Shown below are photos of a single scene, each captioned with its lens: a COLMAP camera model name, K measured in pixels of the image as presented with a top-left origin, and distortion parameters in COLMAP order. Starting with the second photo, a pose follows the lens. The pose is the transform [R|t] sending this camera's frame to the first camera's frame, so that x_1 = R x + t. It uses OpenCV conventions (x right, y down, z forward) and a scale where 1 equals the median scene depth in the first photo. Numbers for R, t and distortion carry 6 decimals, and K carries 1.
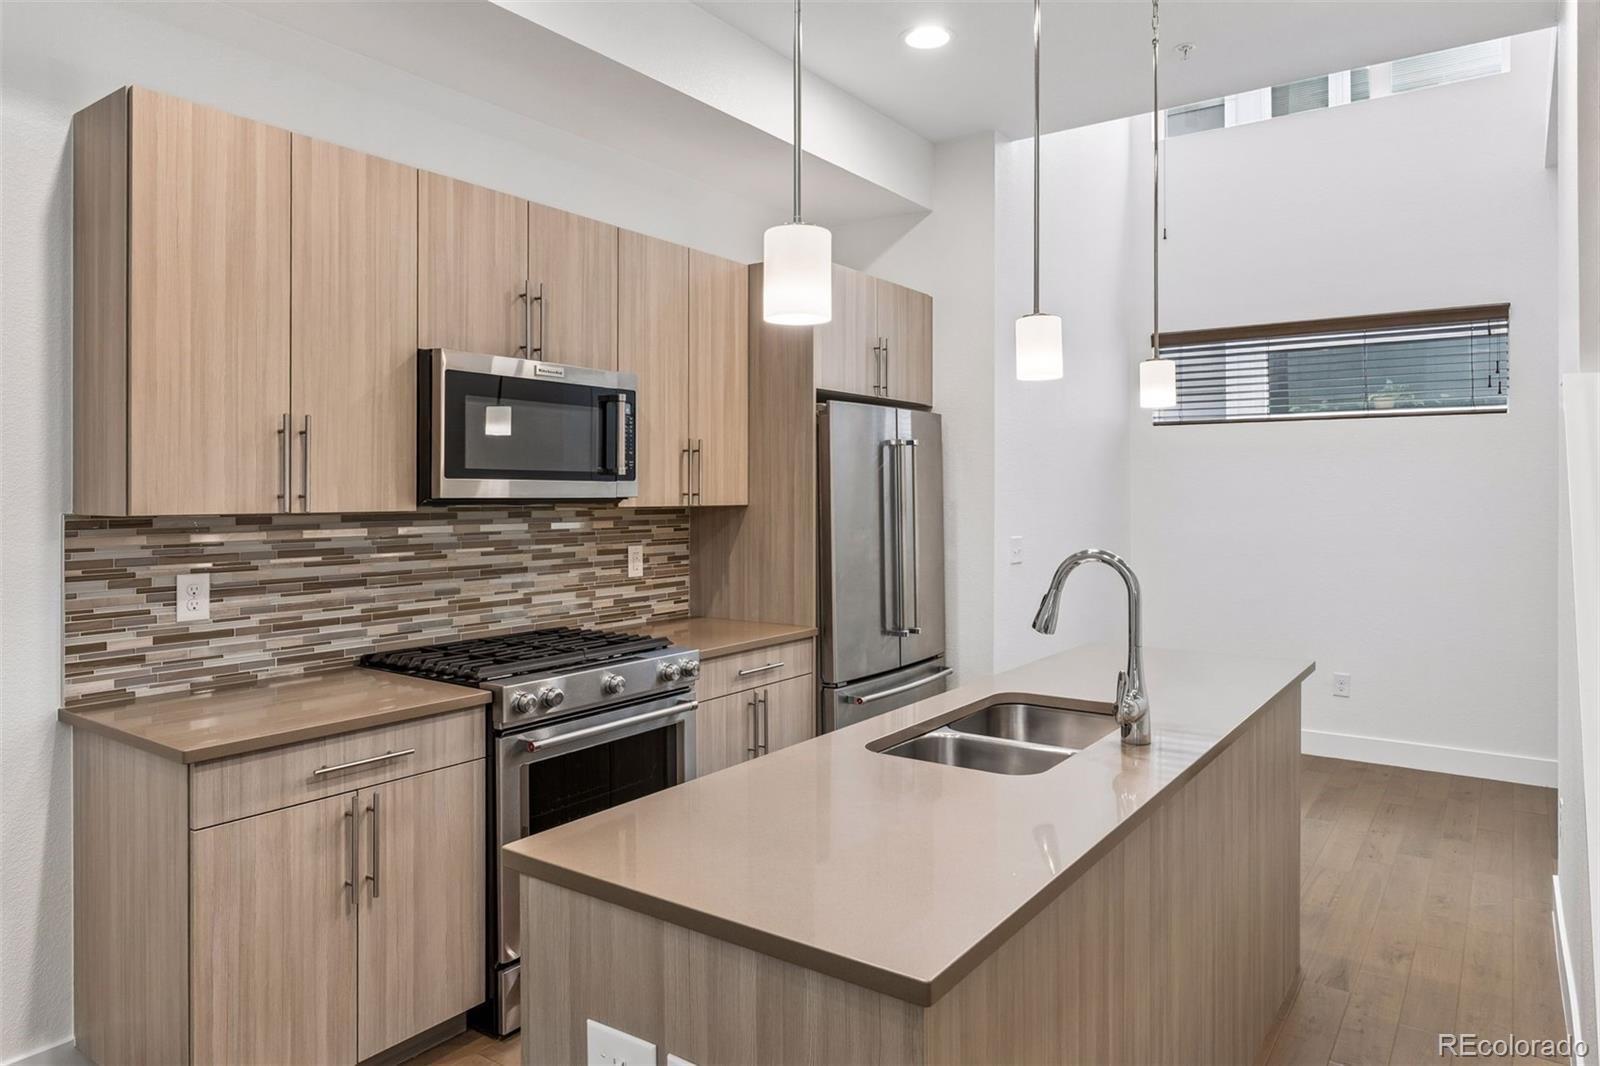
lens RADIAL K [[997.7, 0, 805.5], [0, 997.7, 495.4], [0, 0, 1]] dist [-0.014548, 0.007148]
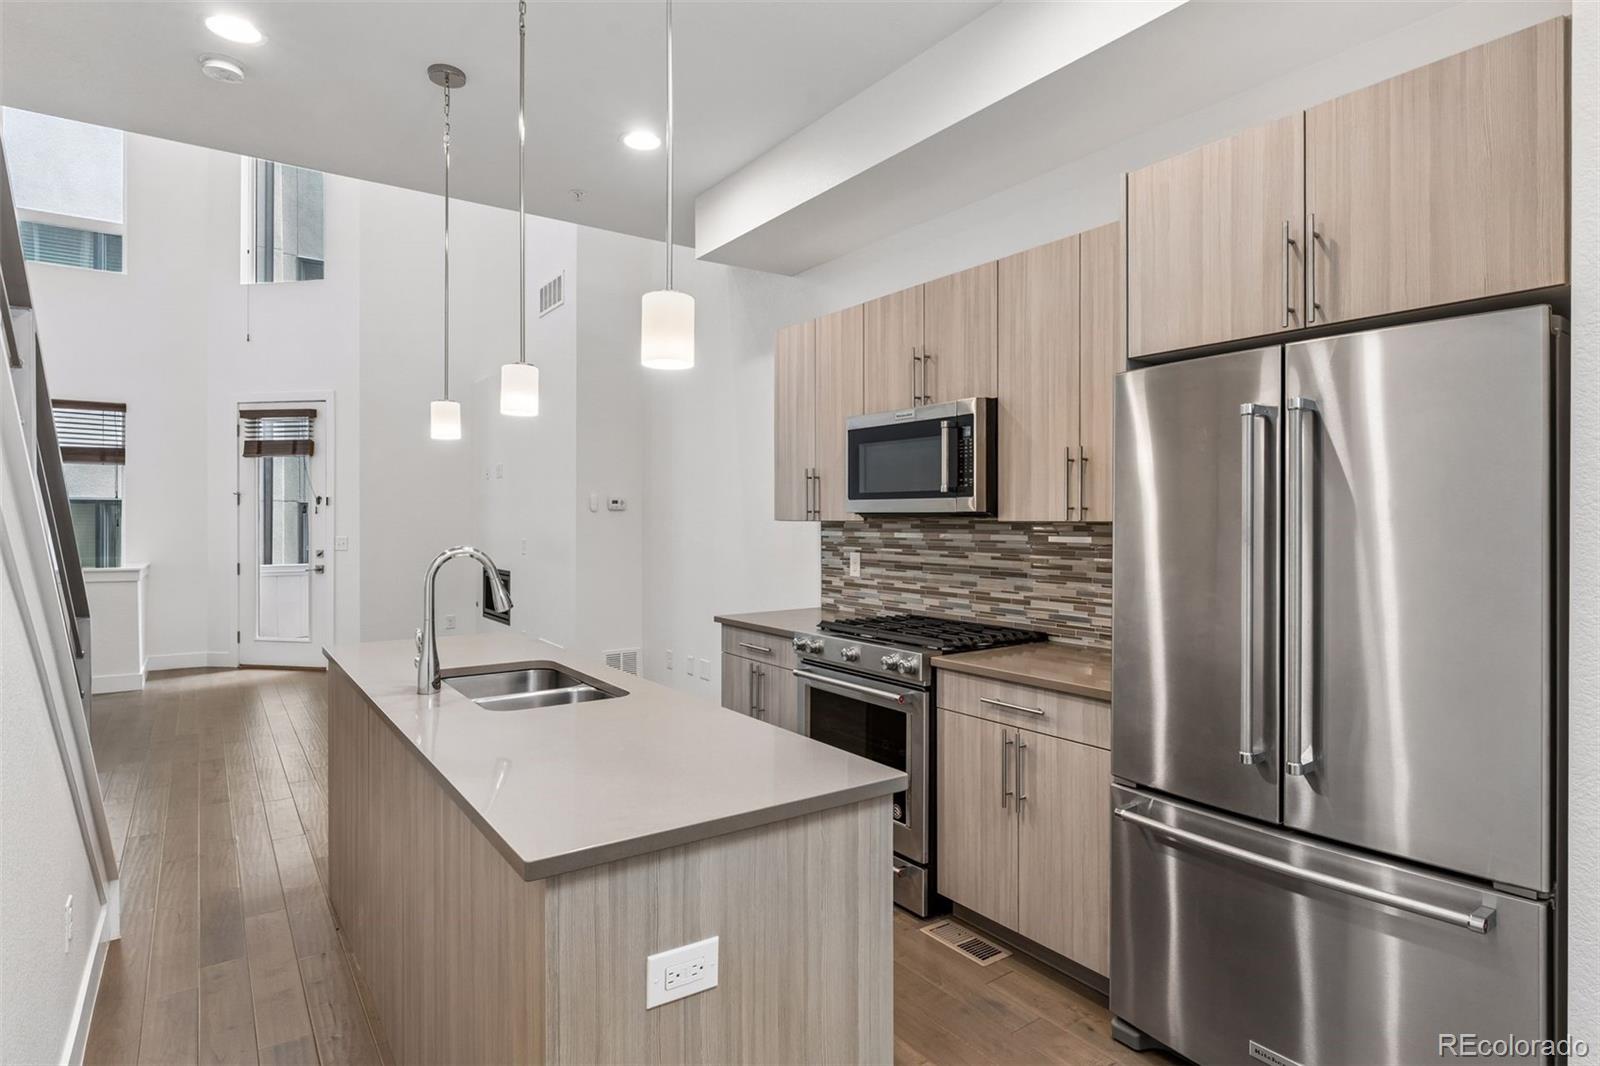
lens RADIAL K [[883.7, 0, 786.4], [0, 883.7, 521.6], [0, 0, 1]] dist [0.005121, 0.000278]
pose [[-0.358221, 0.011437, -0.933567, 0.839080], [0.004820, 0.999934, 0.010400, 0.000507], [0.933625, -0.000775, -0.358252, 1.211256]]
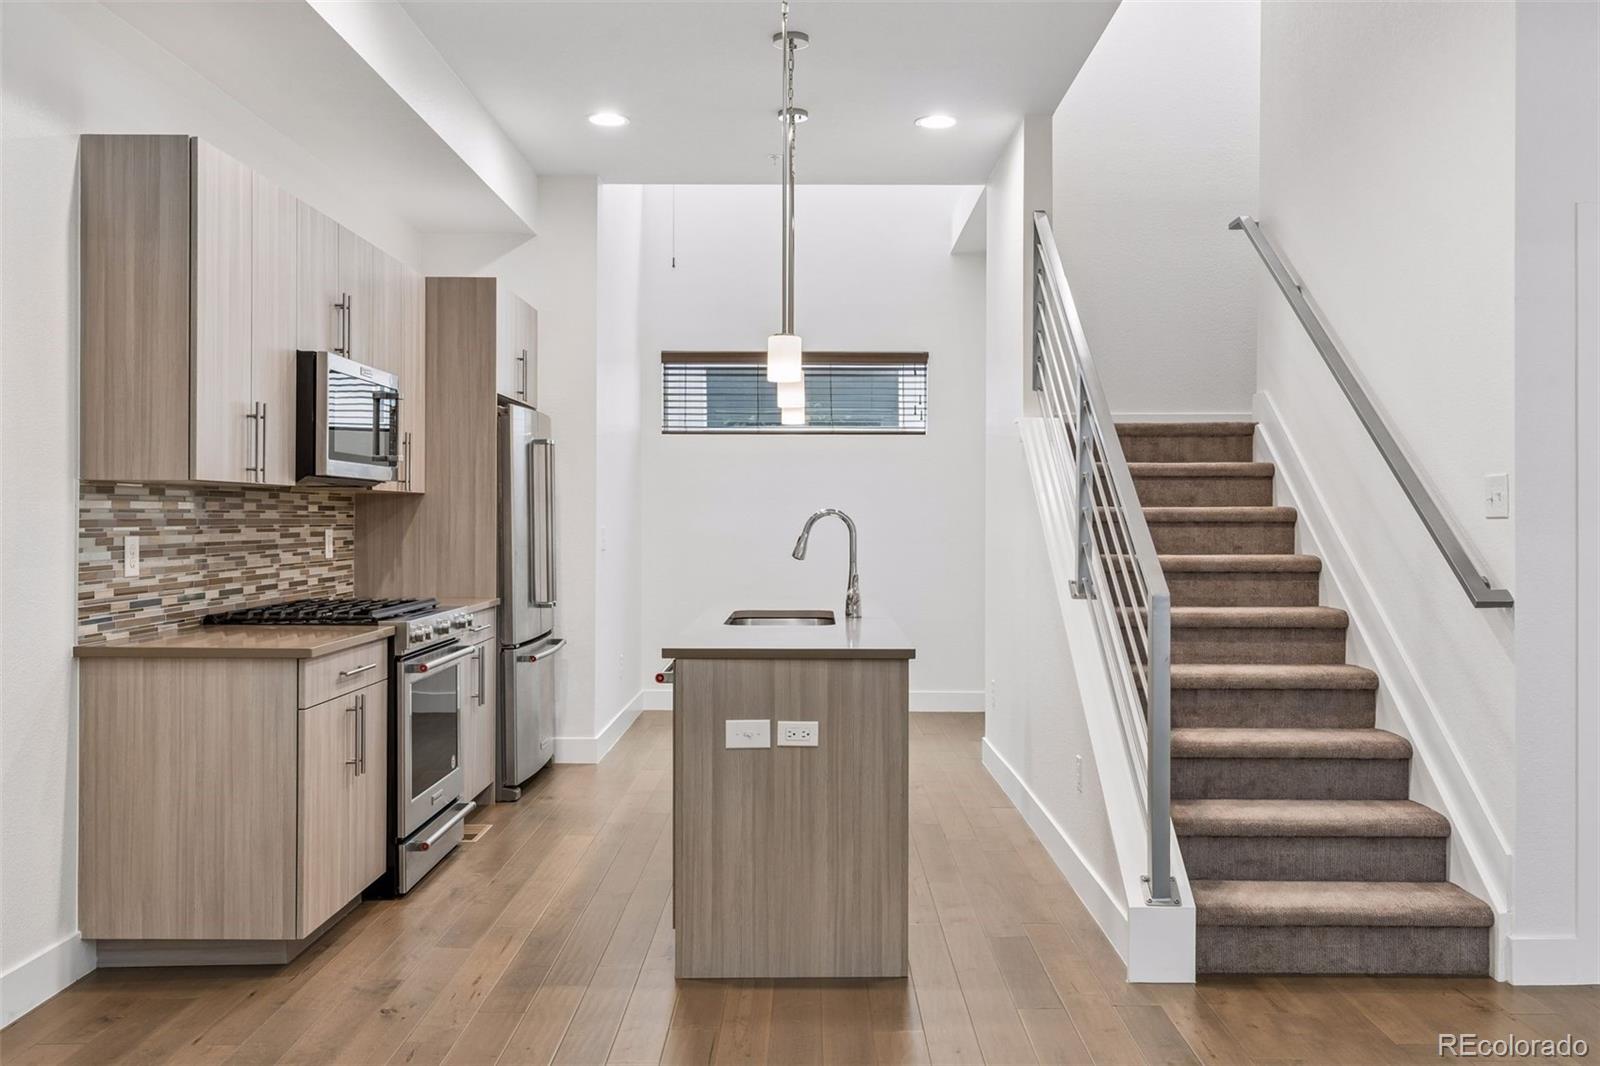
lens RADIAL K [[1318.5, 0, 801.2], [0, 1318.5, 525.1], [0, 0, 1]] dist [0.025416, -0.010761]
pose [[0.820580, -0.000686, 0.571531, -0.695643], [-0.002599, 0.999984, 0.004932, 0.046402], [-0.571526, -0.005532, 0.820565, -0.559777]]
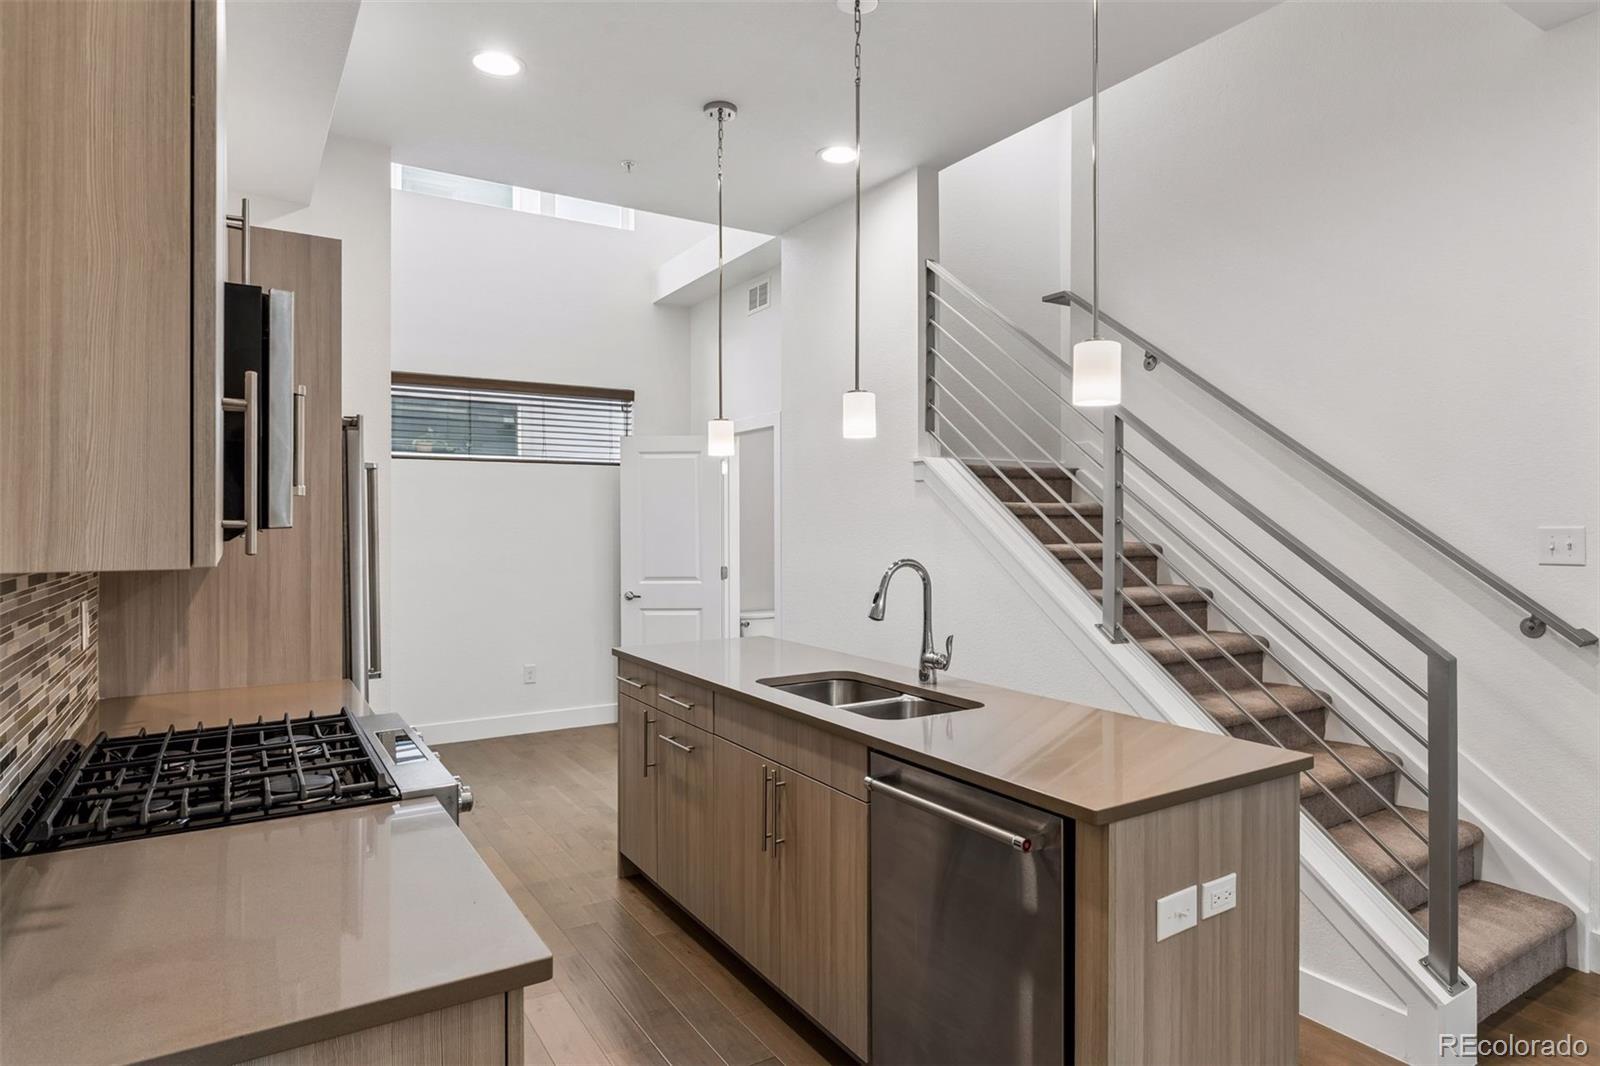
lens RADIAL K [[903.8, 0, 801.8], [0, 903.8, 532.1], [0, 0, 1]] dist [-0.003900, 0.000923]
pose [[0.387487, -0.009745, 0.921824, -0.658815], [0.002291, 0.999951, 0.009608, 0.000377], [-0.921872, -0.001611, 0.387490, 0.408104]]
